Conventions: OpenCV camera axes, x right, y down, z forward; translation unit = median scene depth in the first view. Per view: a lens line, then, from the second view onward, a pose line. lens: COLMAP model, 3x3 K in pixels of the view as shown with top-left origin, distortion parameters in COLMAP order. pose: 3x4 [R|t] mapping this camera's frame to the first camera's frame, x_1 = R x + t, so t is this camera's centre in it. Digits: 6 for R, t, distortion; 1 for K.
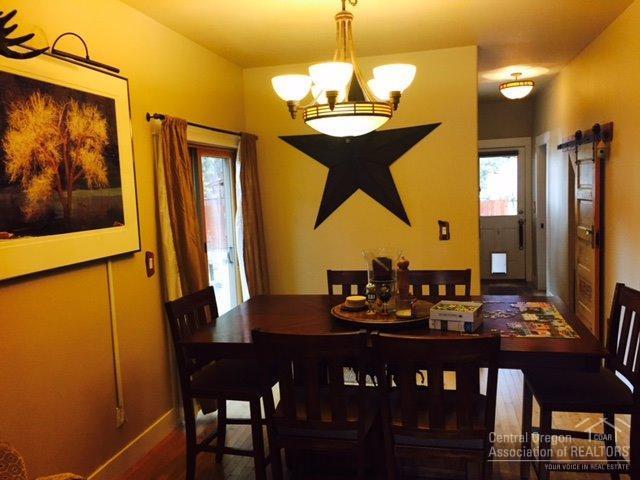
lens RADIAL K [[540.1, 0, 317.9], [0, 540.1, 240.0], [0, 0, 1]] dist [0.042014, -0.052693]
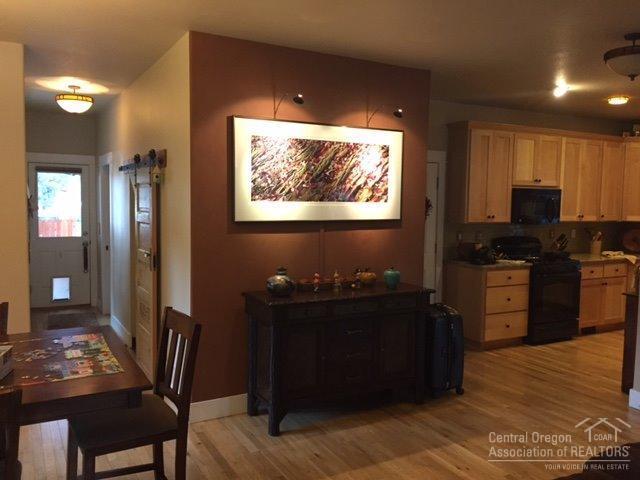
lens RADIAL K [[540.1, 0, 318.6], [0, 540.1, 236.8], [0, 0, 1]] dist [0.042014, -0.052693]
pose [[0.734717, 0.009631, 0.678306, 0.043778], [0.019740, 0.999172, -0.035568, -0.005072], [-0.678087, 0.039522, 0.733918, 0.037631]]
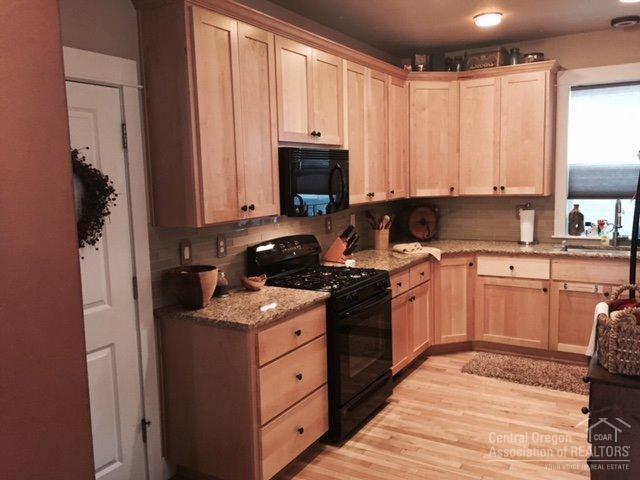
lens RADIAL K [[540.1, 0, 316.5], [0, 540.1, 238.9], [0, 0, 1]] dist [0.042014, -0.052693]
pose [[0.292302, -0.075762, 0.953320, 0.174757], [0.108371, 0.993060, 0.045692, -0.020006], [-0.950166, 0.089957, 0.298484, 0.125993]]
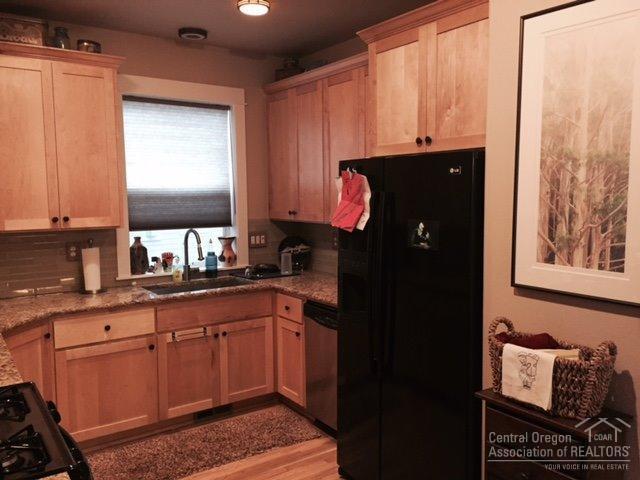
lens RADIAL K [[540.1, 0, 321.2], [0, 540.1, 235.9], [0, 0, 1]] dist [0.042014, -0.052693]
pose [[-0.758787, 0.004172, 0.651326, 0.250291], [0.110485, 0.986313, 0.122396, -0.028459], [-0.641900, 0.164834, -0.748862, 0.188190]]
